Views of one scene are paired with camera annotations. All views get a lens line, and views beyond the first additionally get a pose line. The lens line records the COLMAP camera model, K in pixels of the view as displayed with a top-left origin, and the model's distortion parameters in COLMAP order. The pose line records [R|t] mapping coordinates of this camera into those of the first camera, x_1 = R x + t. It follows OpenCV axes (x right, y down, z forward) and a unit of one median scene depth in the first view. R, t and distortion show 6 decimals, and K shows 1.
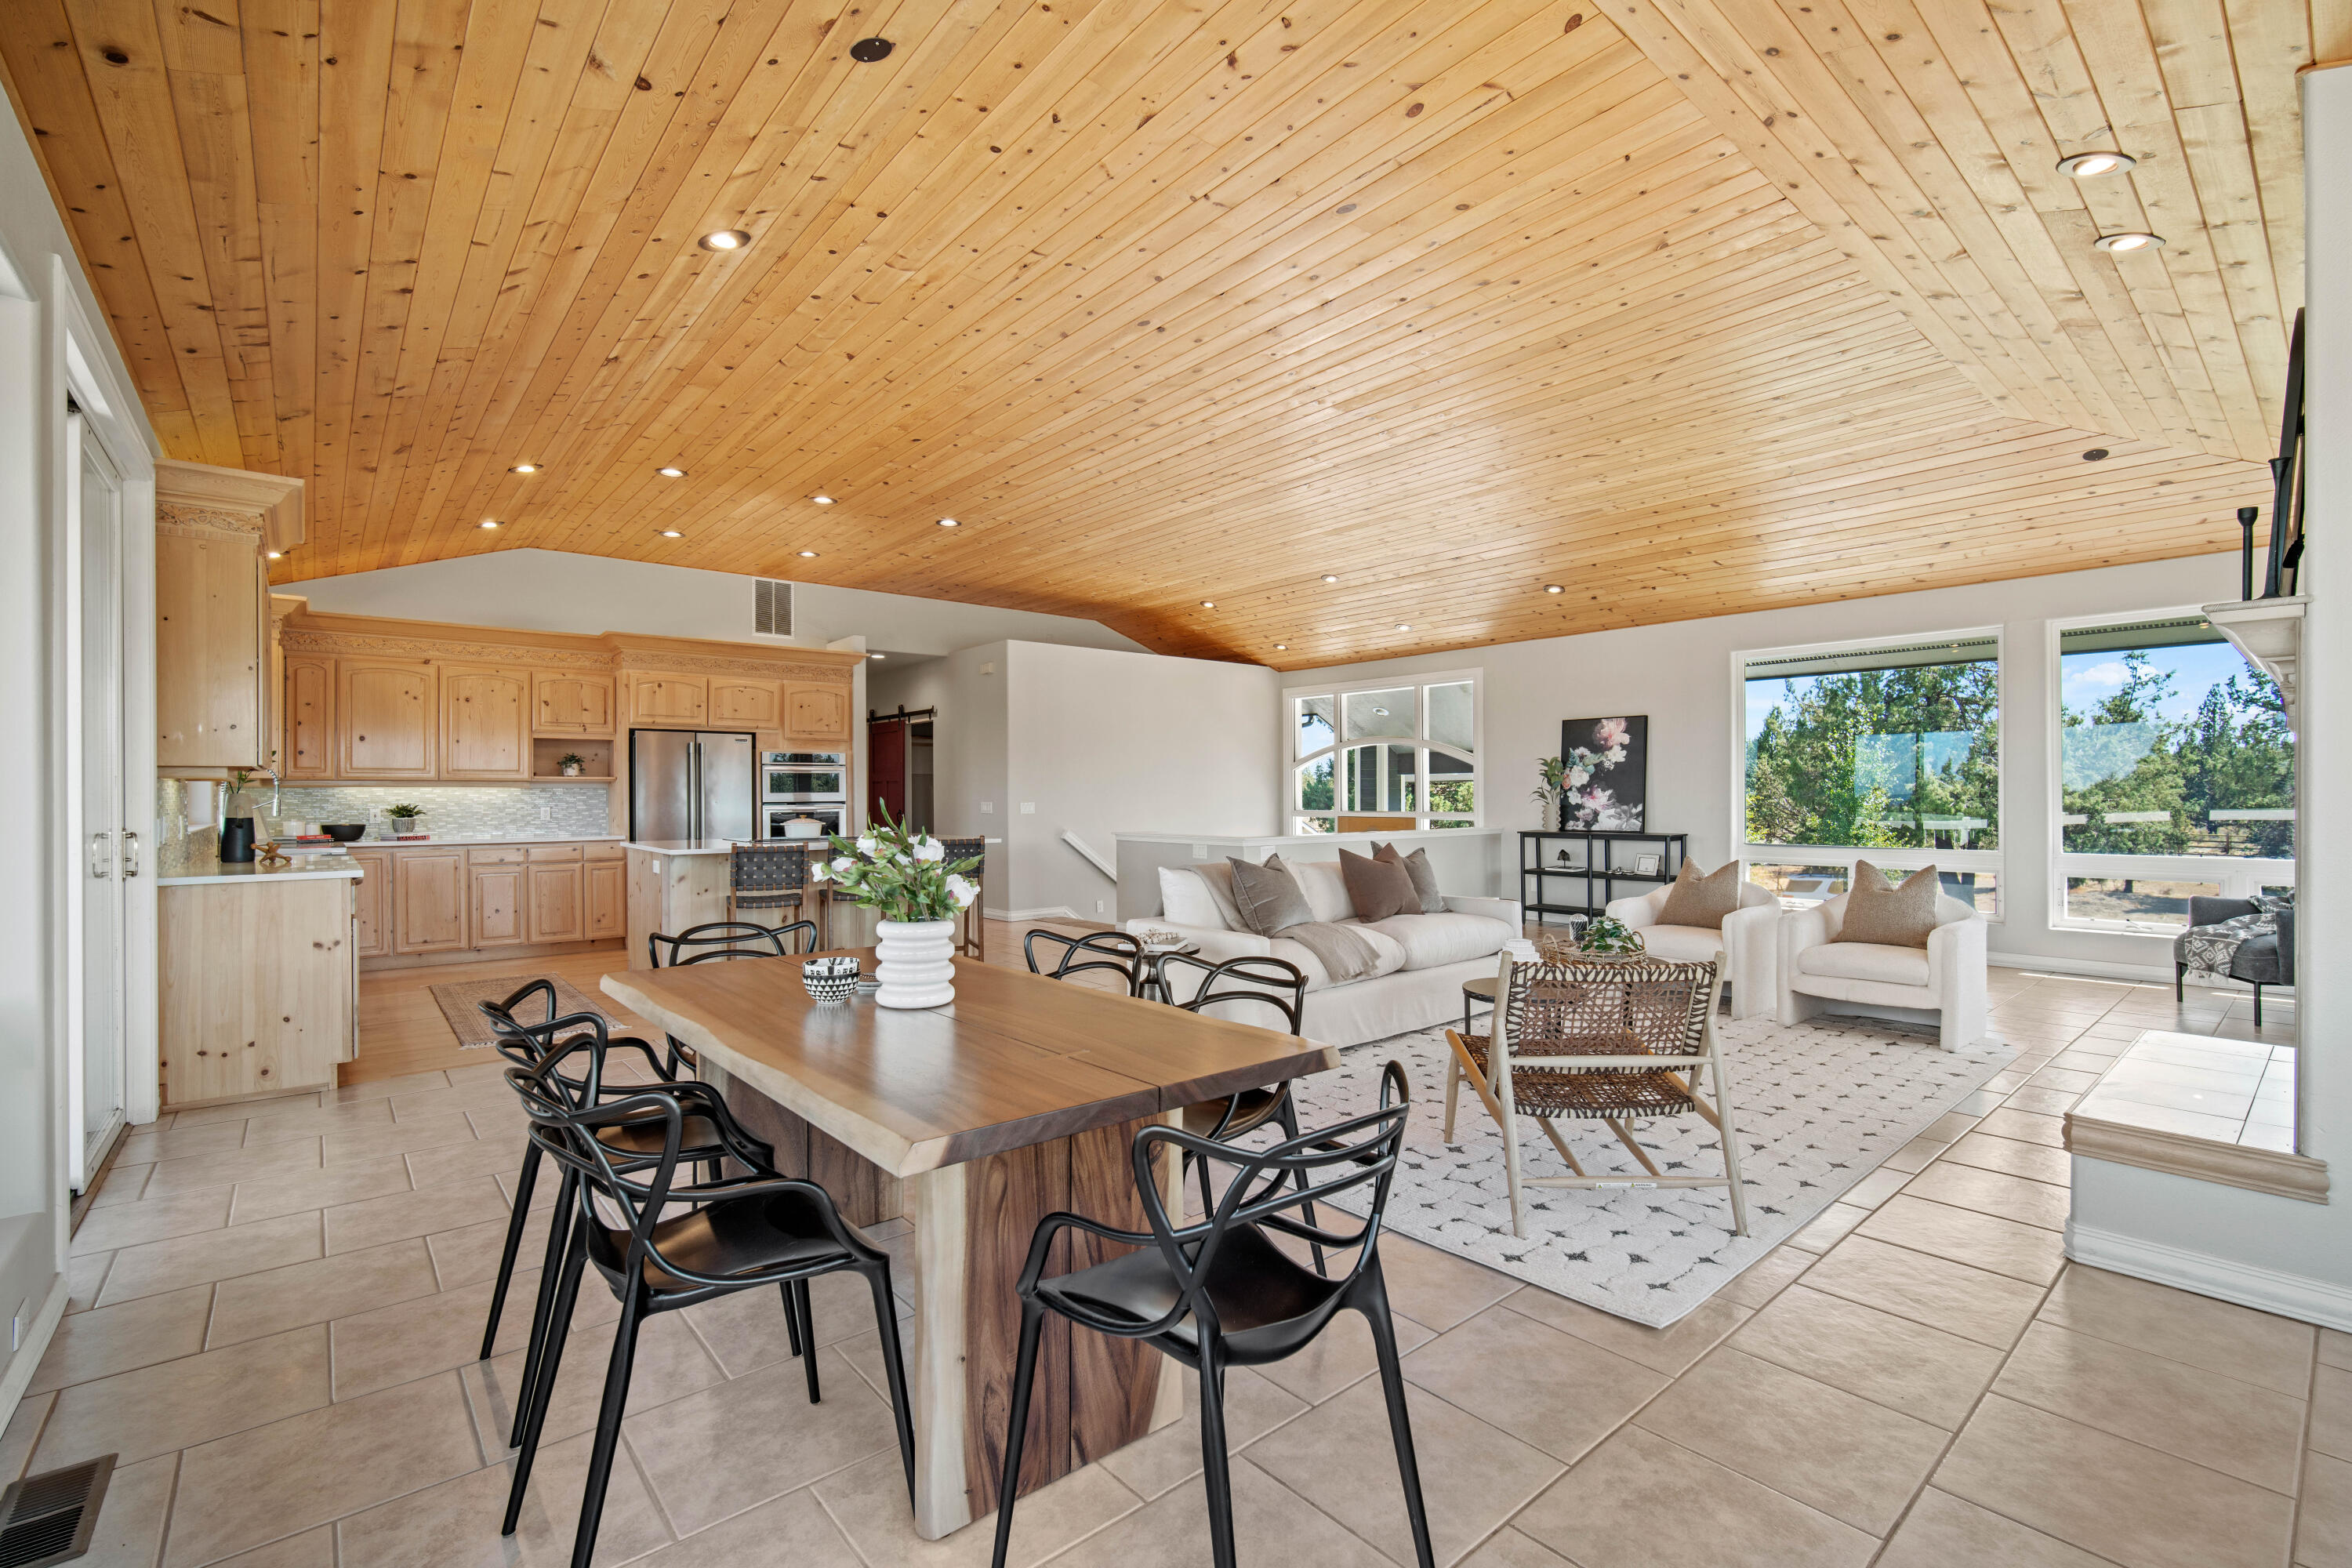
lens RADIAL K [[1026.1, 0, 1176.0], [0, 1026.1, 784.0], [0, 0, 1]] dist [-0.001370, -0.000062]
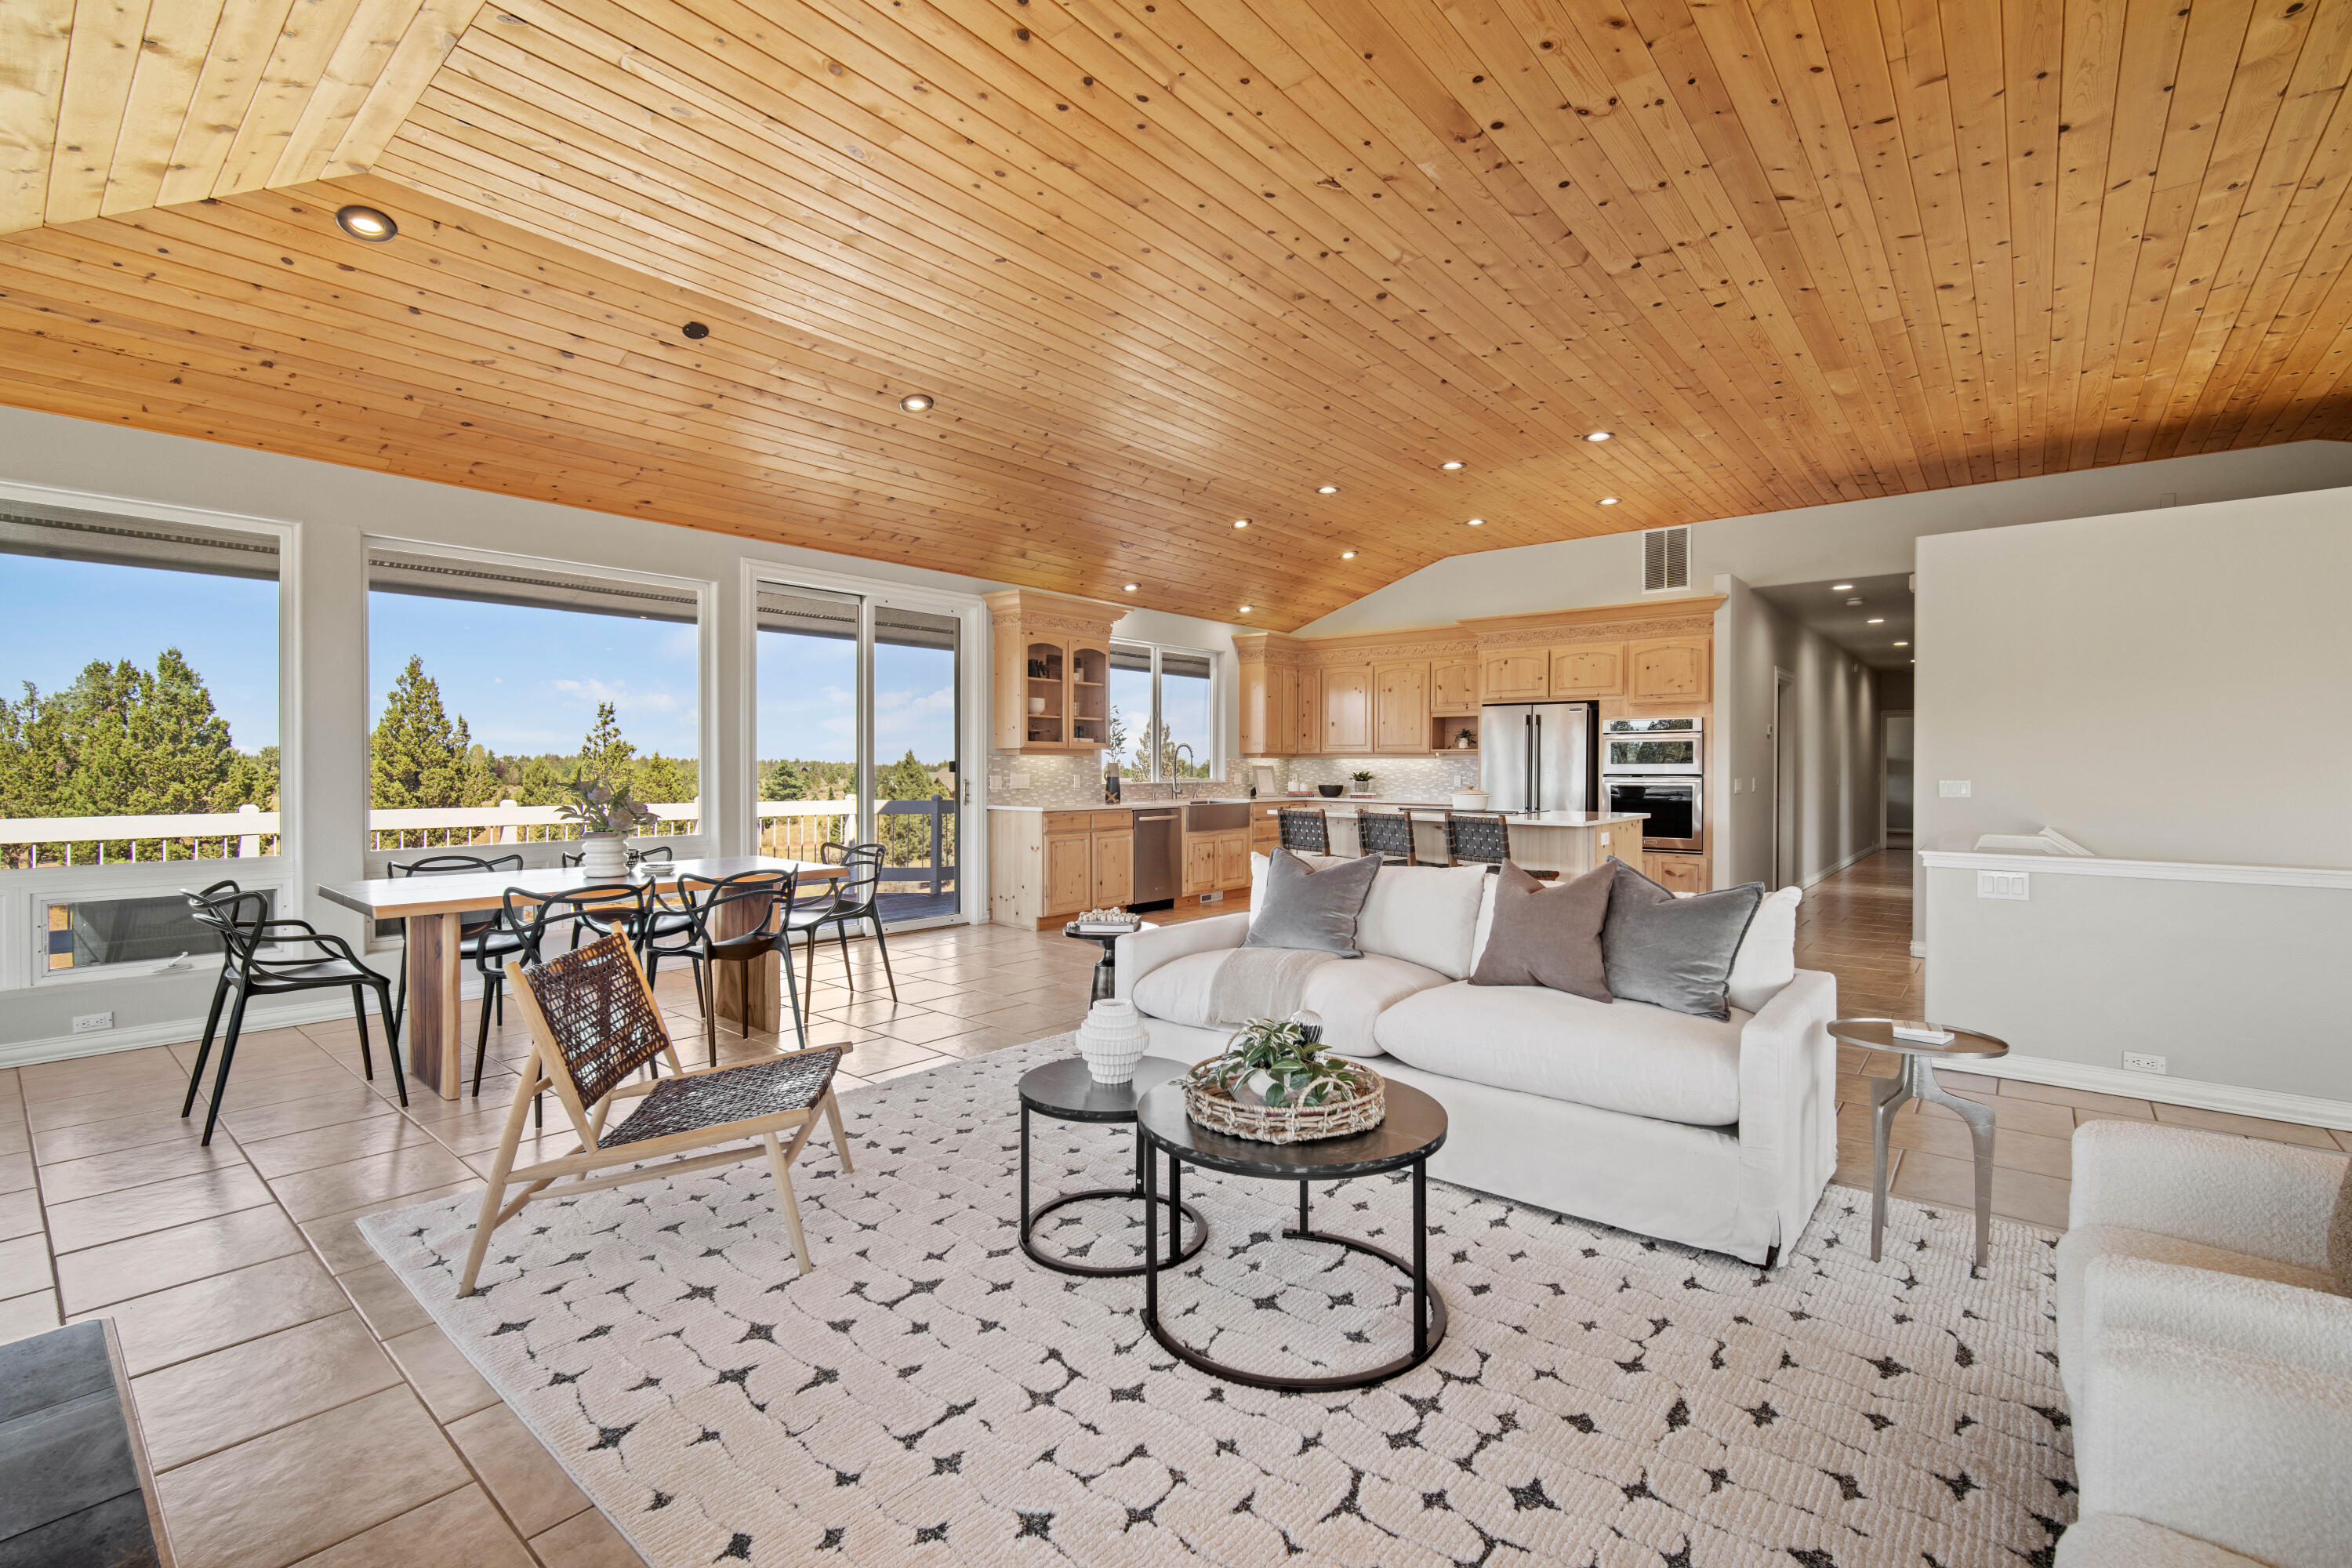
lens RADIAL K [[1026.1, 0, 1176.0], [0, 1026.1, 784.0], [0, 0, 1]] dist [-0.001370, -0.000062]
pose [[0.170471, 0.023285, -0.985087, 0.468930], [0.007885, 0.999657, 0.024994, 0.000519], [0.985331, -0.012028, 0.170229, 0.458446]]
